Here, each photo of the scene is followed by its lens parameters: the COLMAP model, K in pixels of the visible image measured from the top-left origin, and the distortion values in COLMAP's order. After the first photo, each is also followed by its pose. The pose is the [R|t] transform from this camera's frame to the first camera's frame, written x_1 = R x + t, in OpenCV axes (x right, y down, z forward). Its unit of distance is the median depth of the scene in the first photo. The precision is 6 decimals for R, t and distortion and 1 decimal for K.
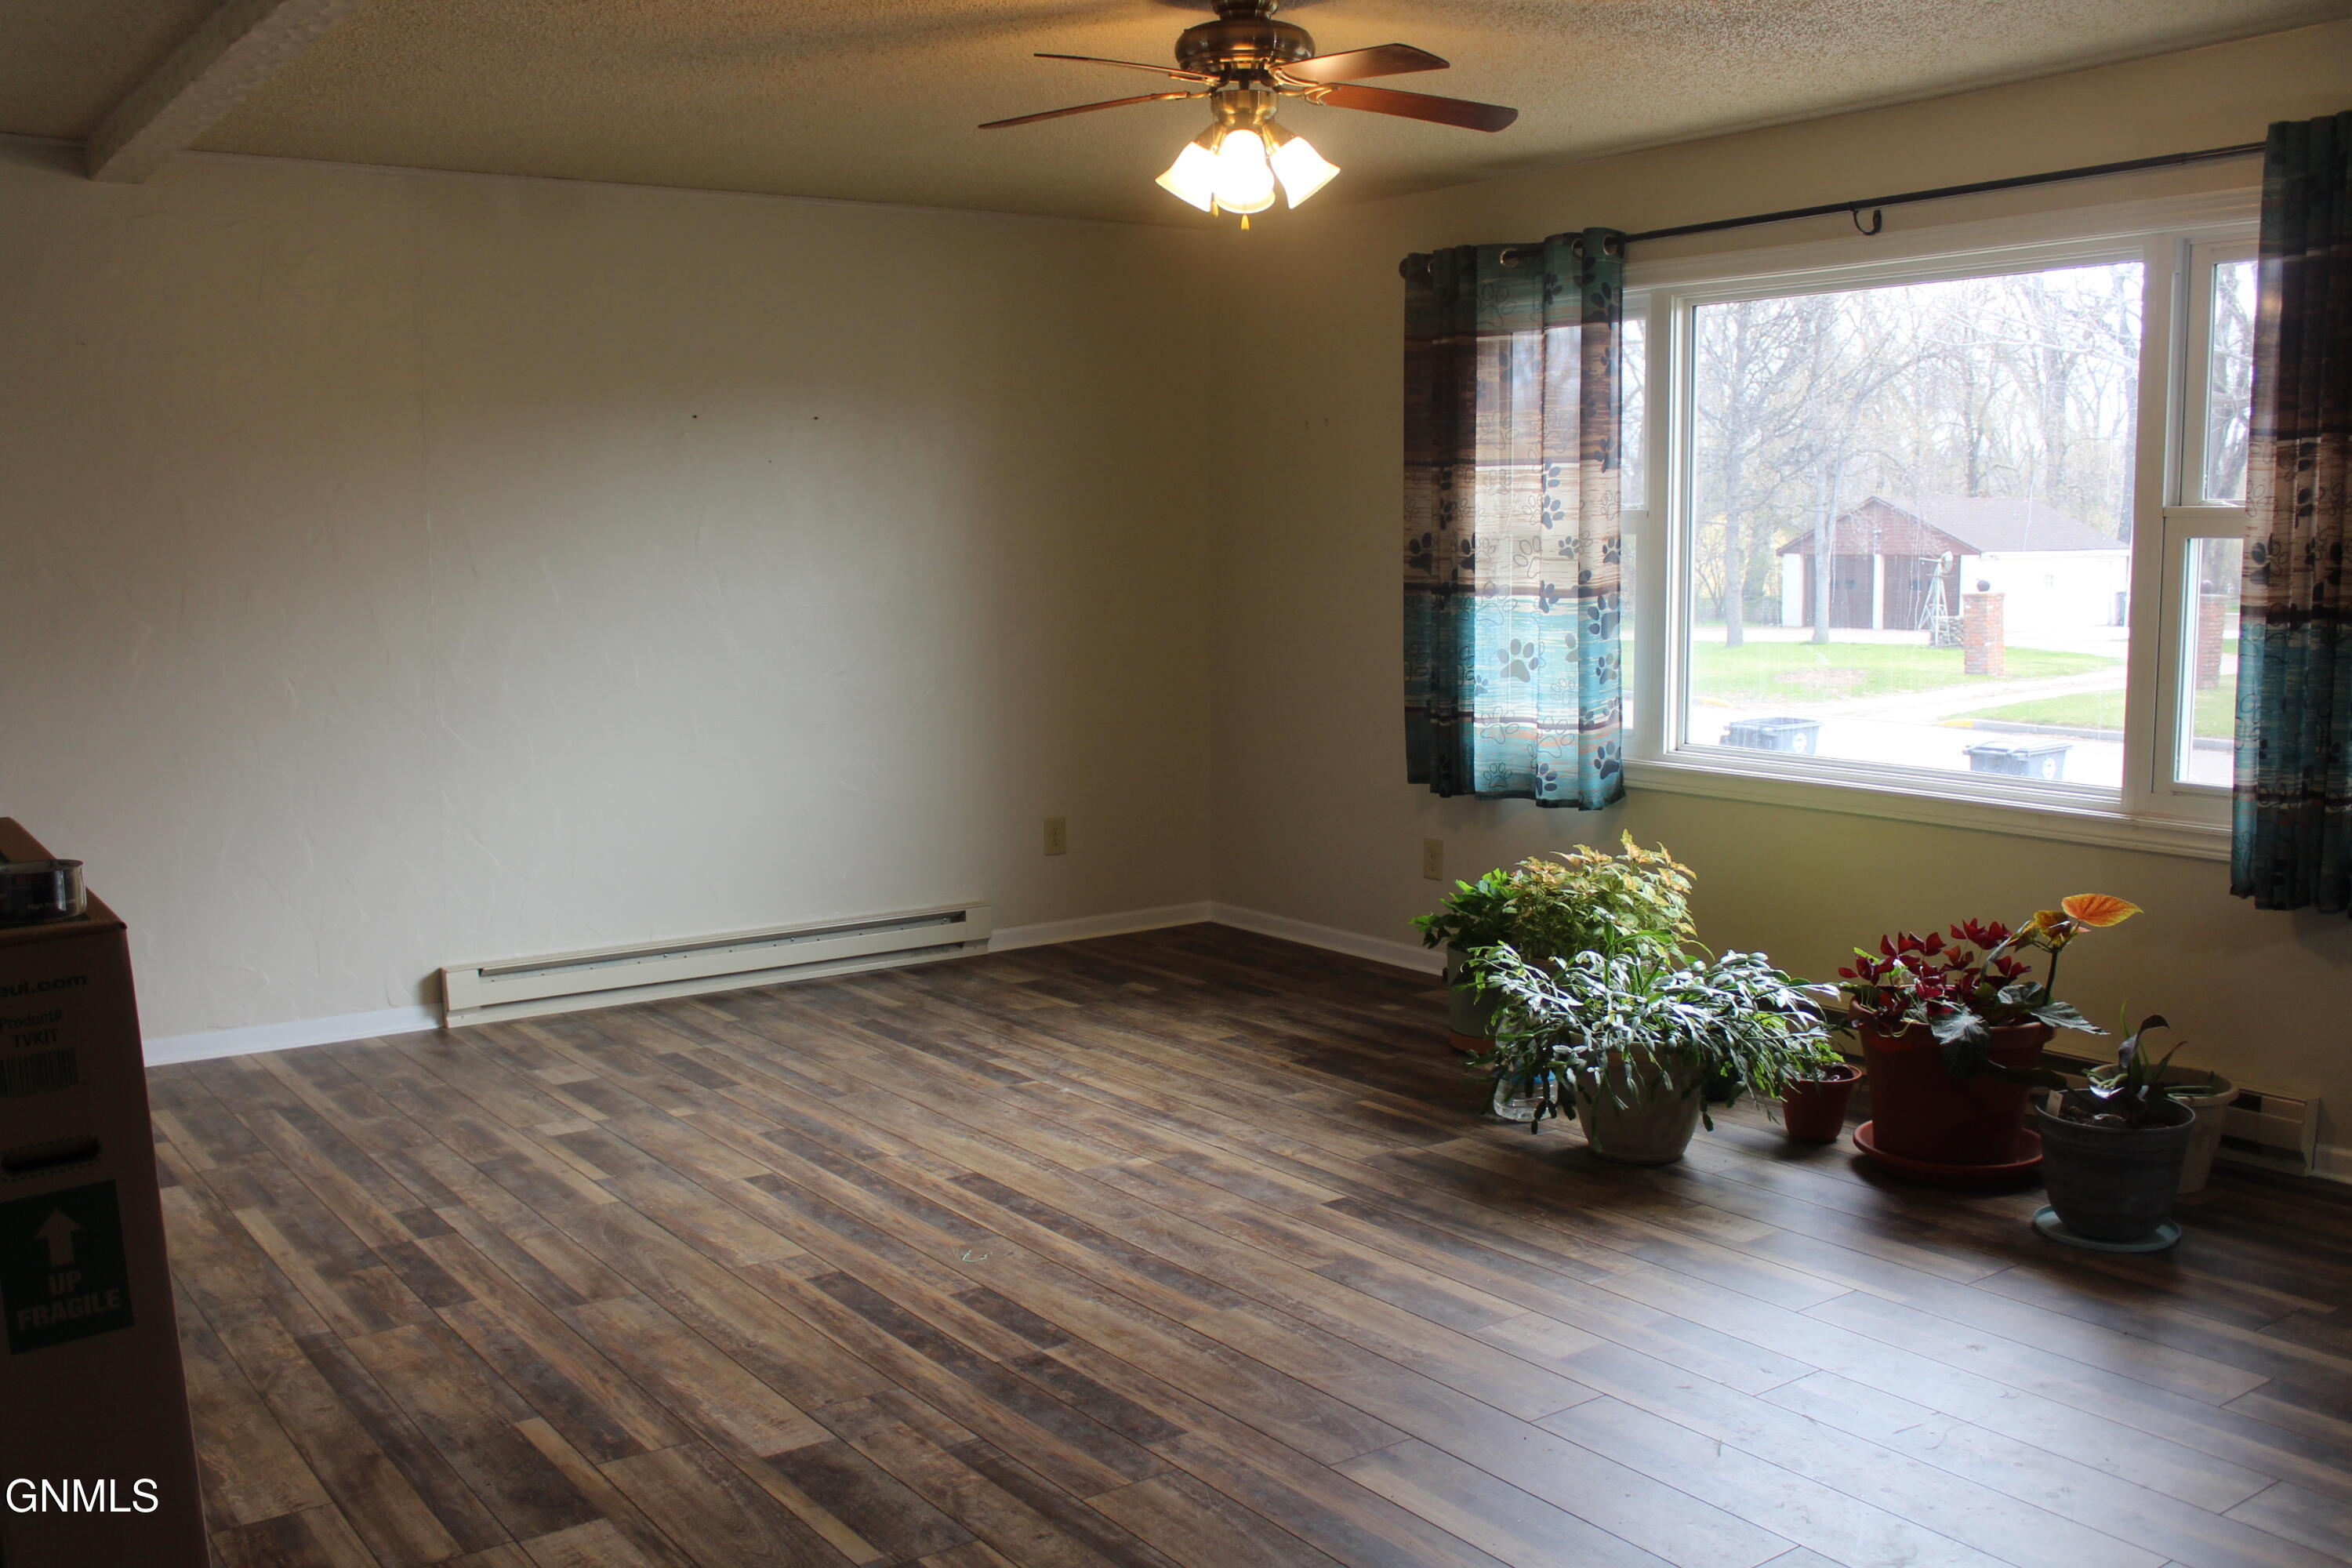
lens RADIAL K [[2146.3, 0, 1127.0], [0, 2146.3, 807.5], [0, 0, 1]] dist [-0.092961, 0.000000]
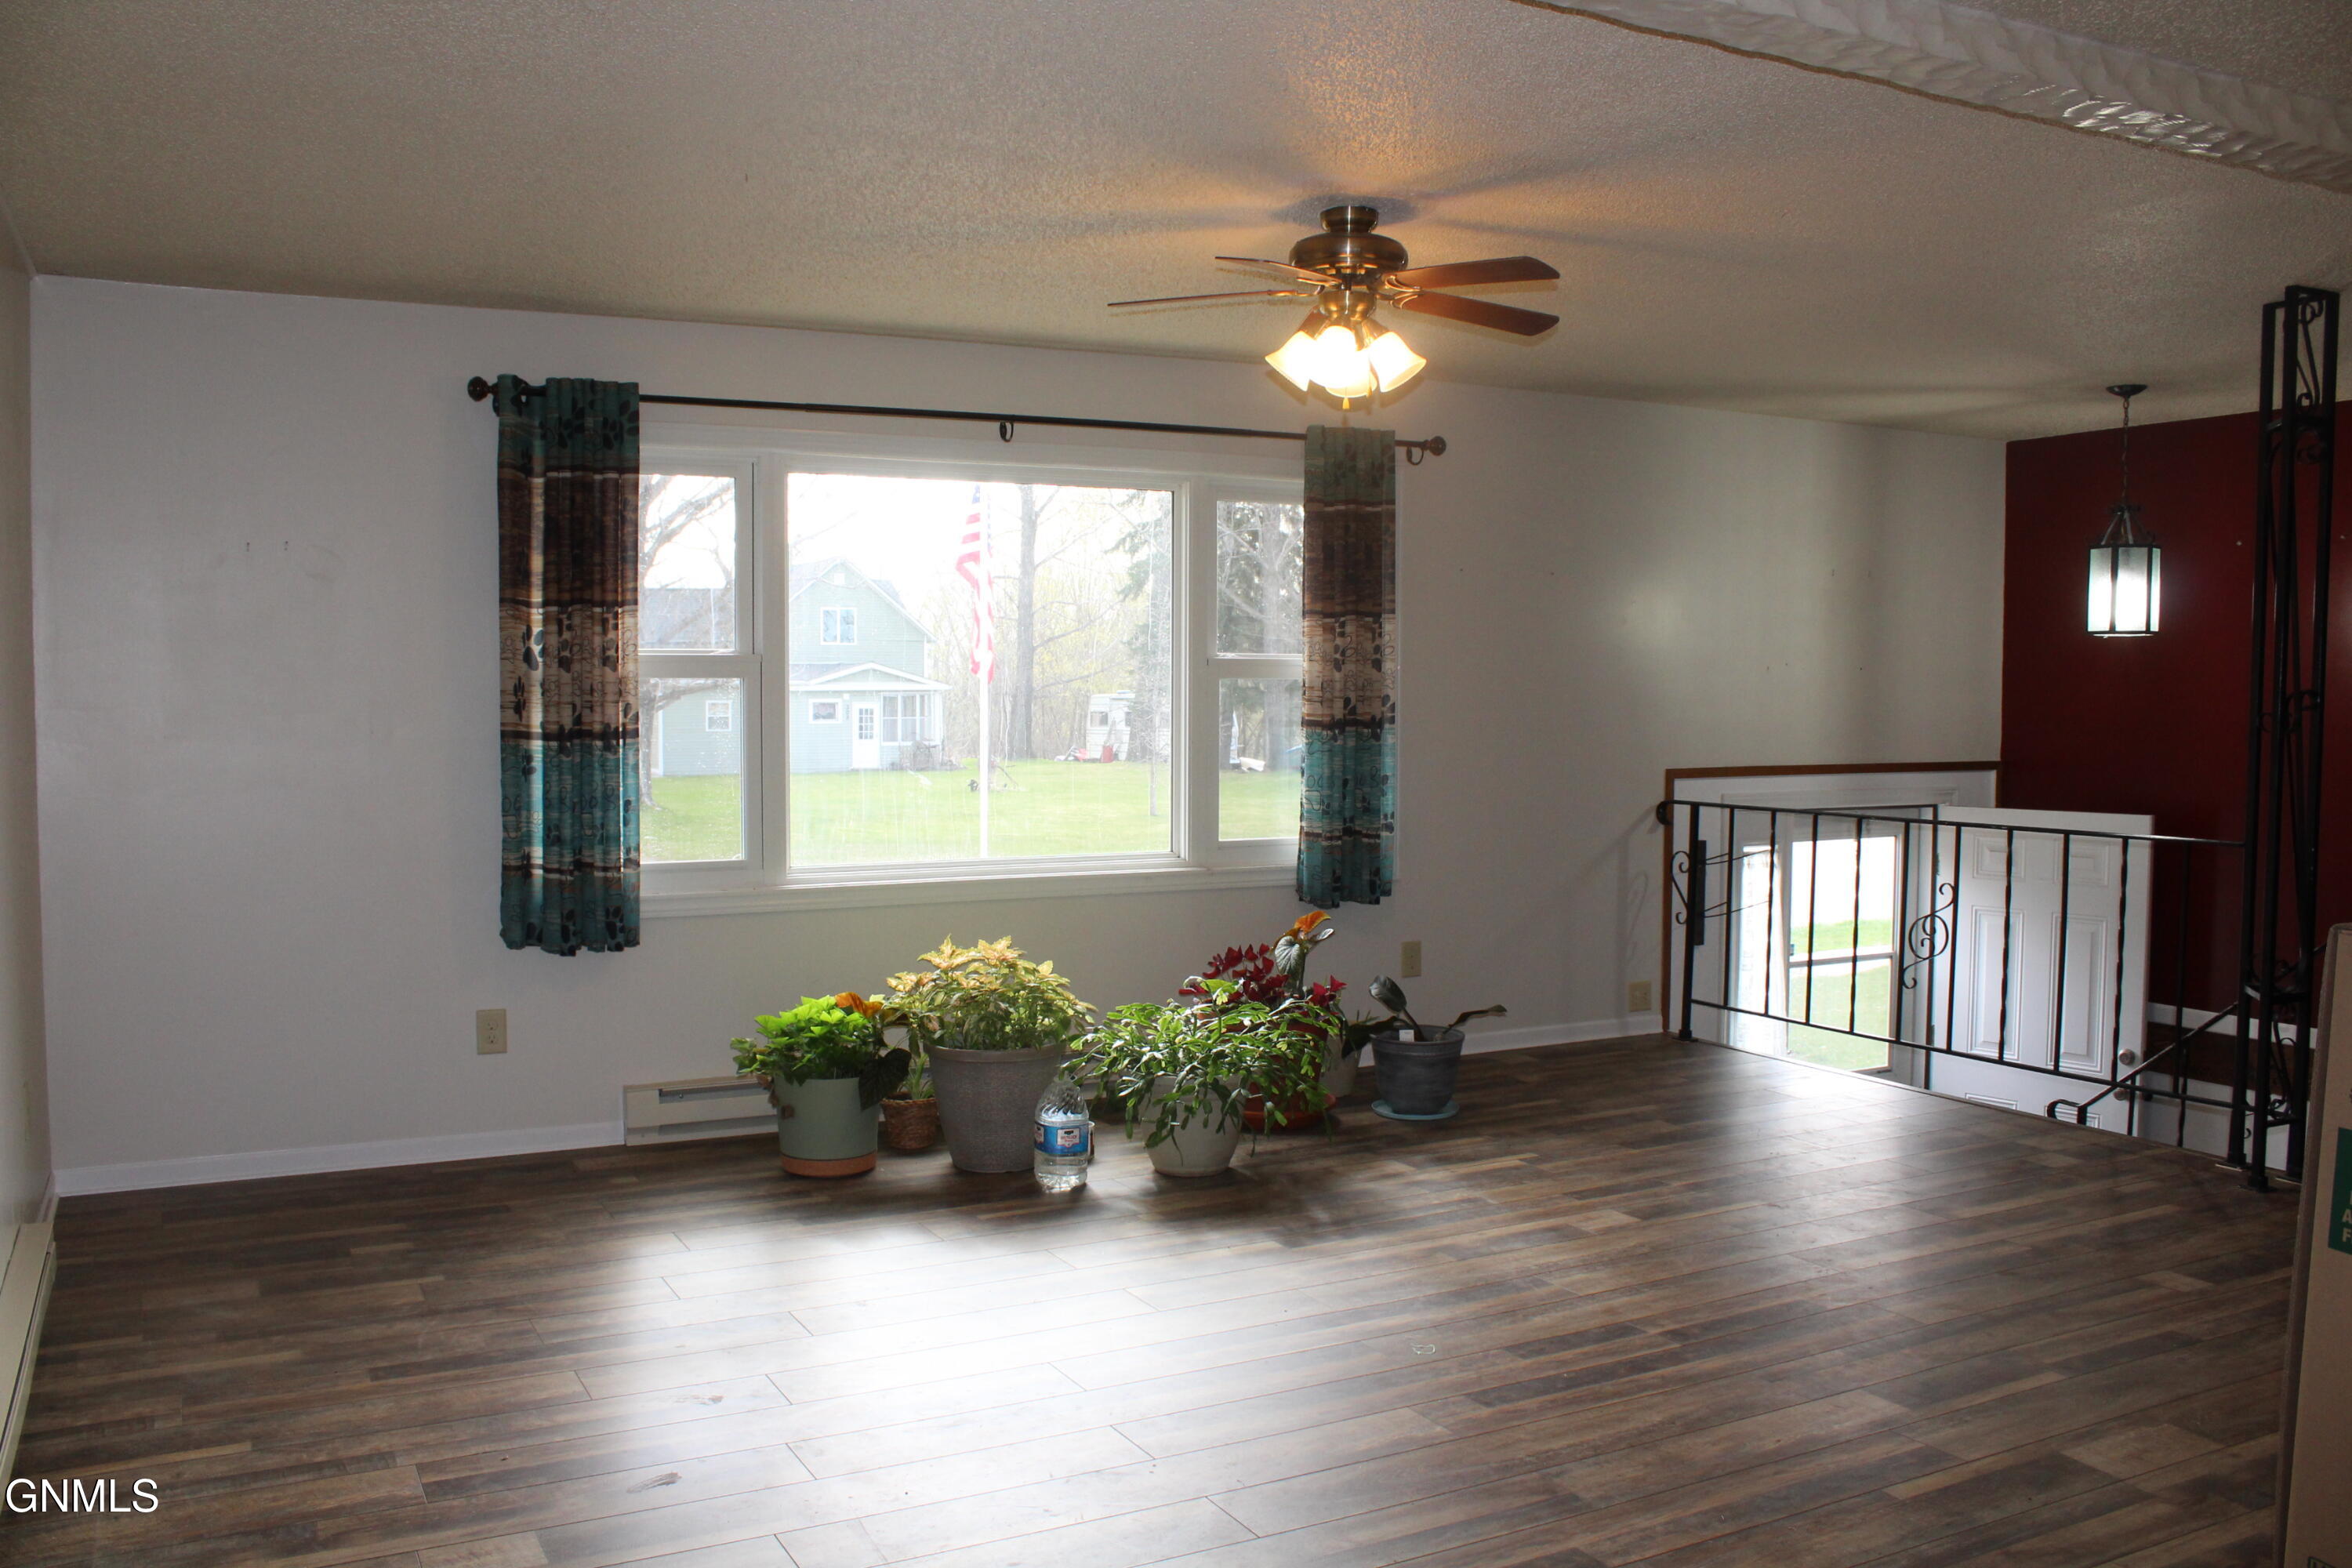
lens RADIAL K [[1940.3, 0, 1158.8], [0, 1940.3, 781.7], [0, 0, 1]] dist [-0.156327, 0.119076]
pose [[0.130637, -0.039900, 0.990627, -0.994796], [0.126376, 0.991709, 0.023277, -0.103134], [-0.983343, 0.122151, 0.134596, 0.956349]]
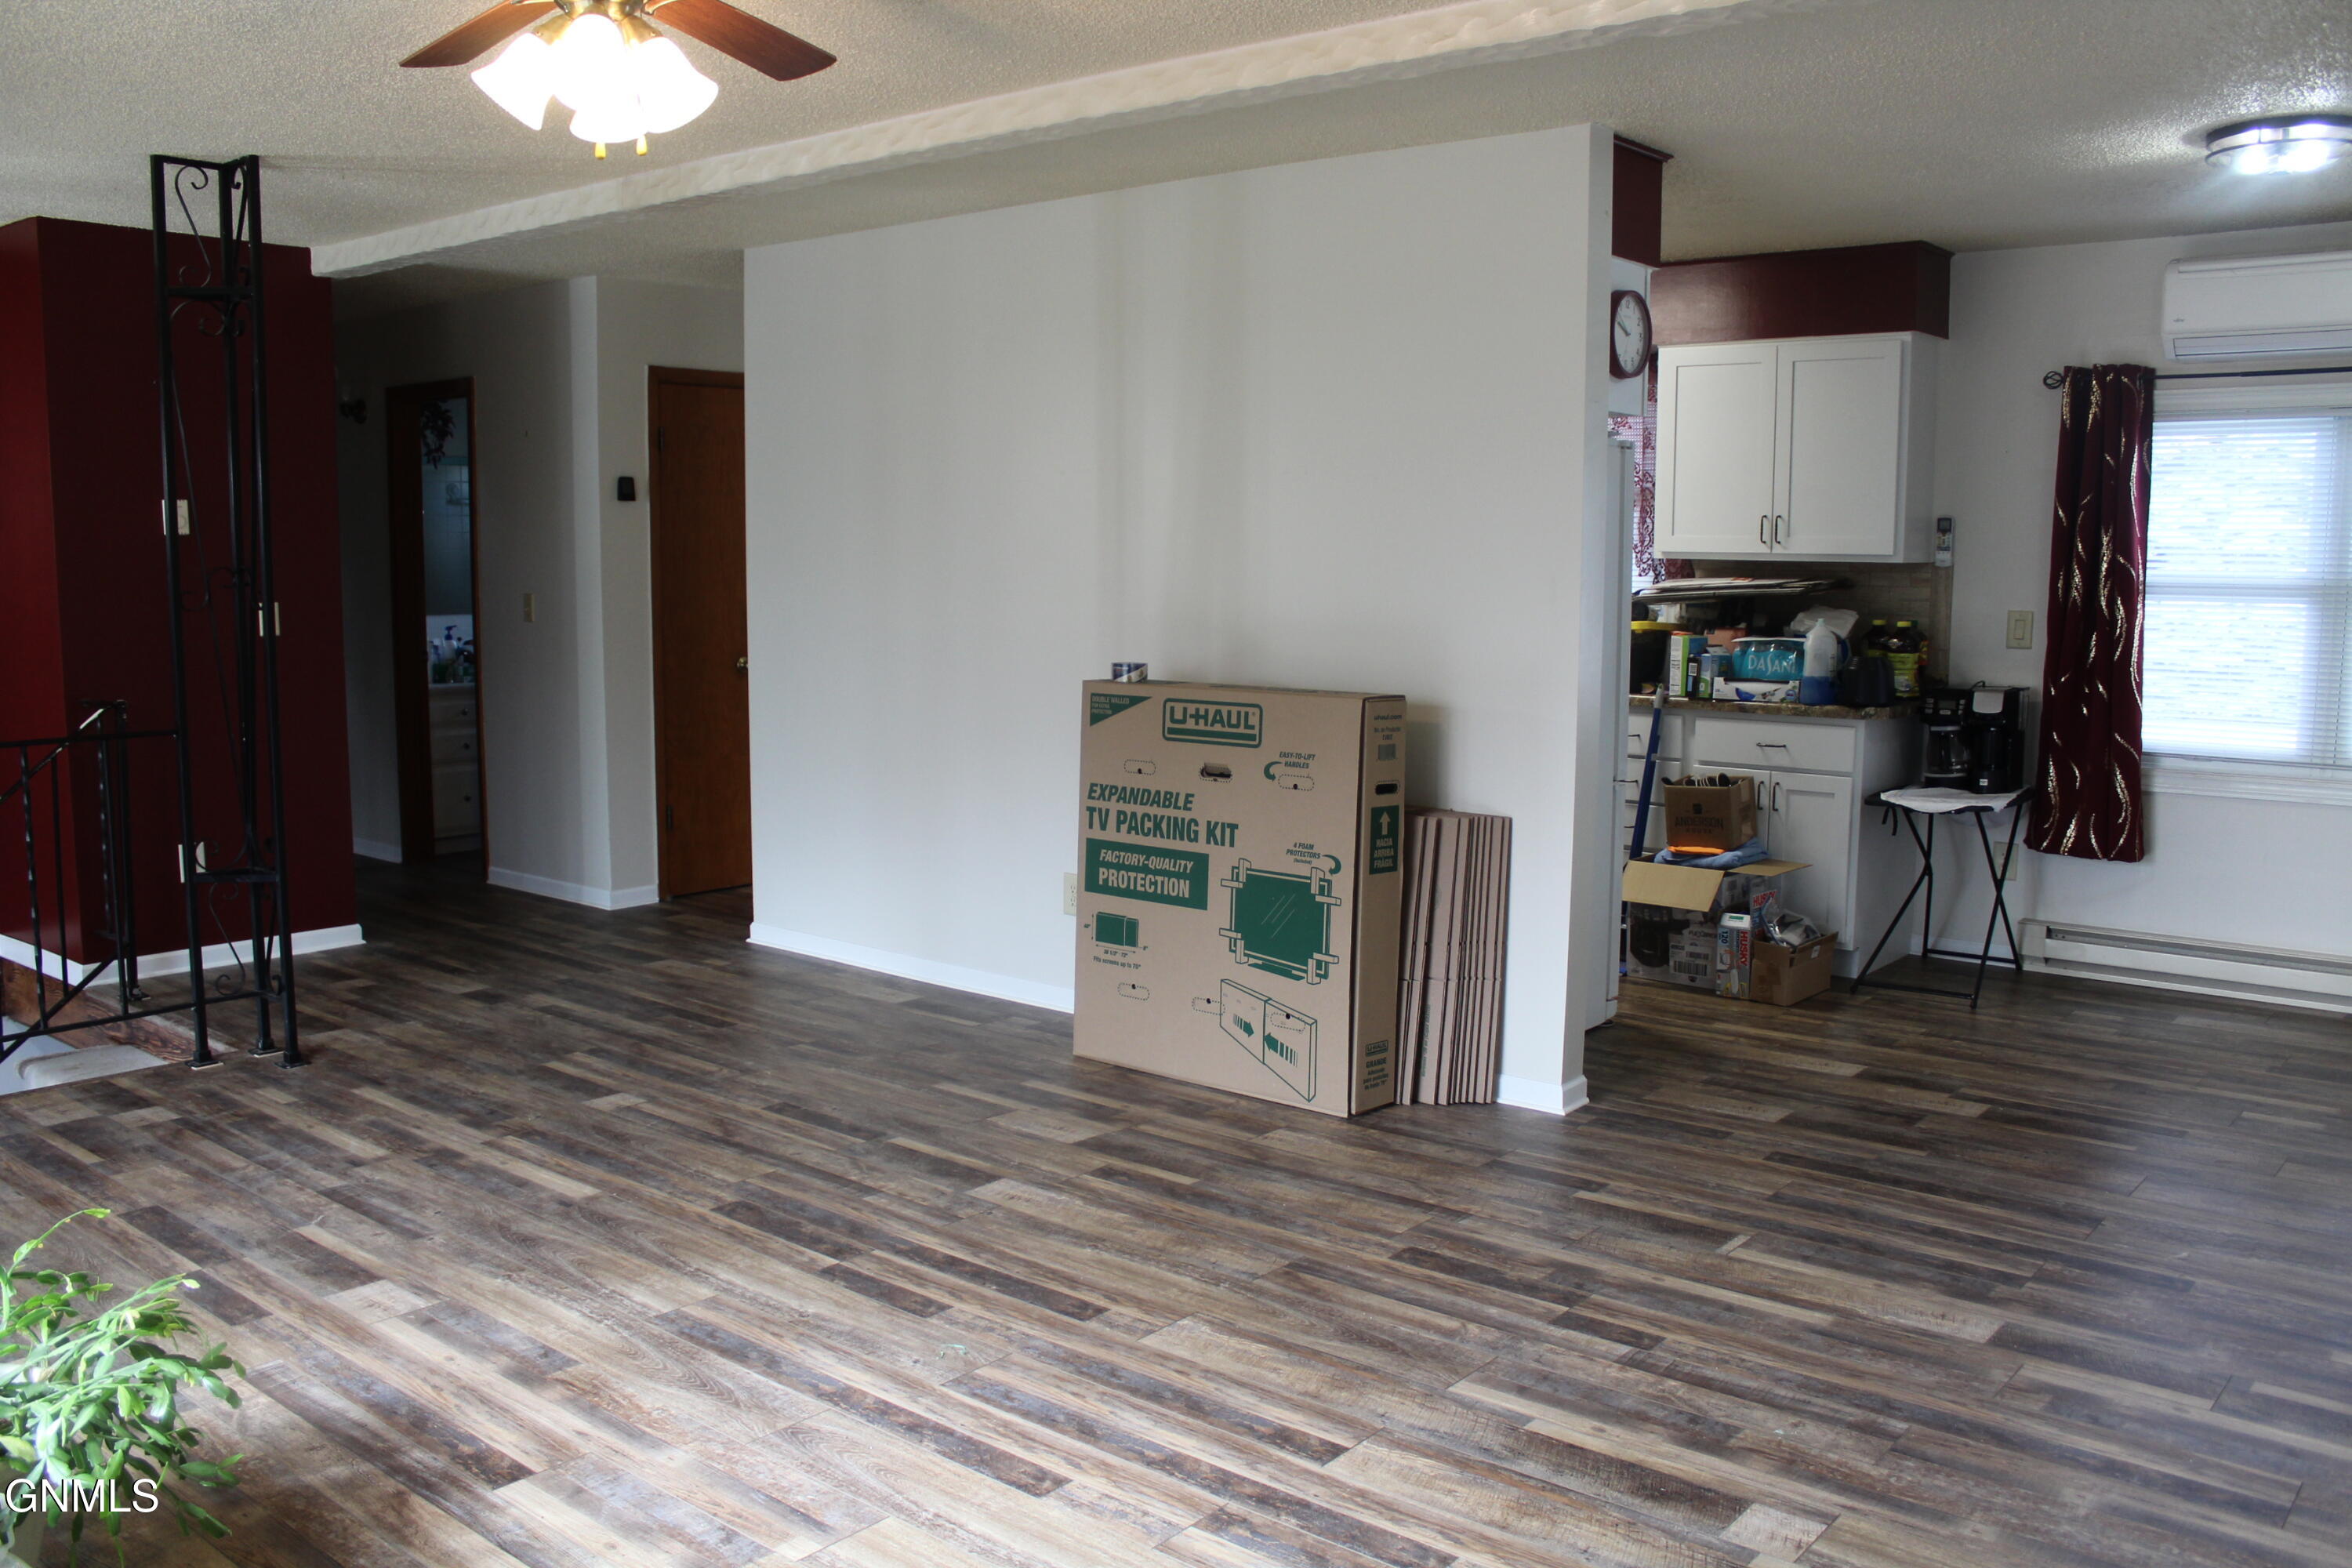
lens RADIAL K [[1940.3, 0, 1156.2], [0, 1940.3, 789.5], [0, 0, 1]] dist [-0.156327, 0.119076]
pose [[-0.966218, 0.036548, -0.255123, 0.043140], [-0.029649, 0.967560, 0.250896, -0.222530], [0.256017, 0.249984, -0.933790, 1.699092]]
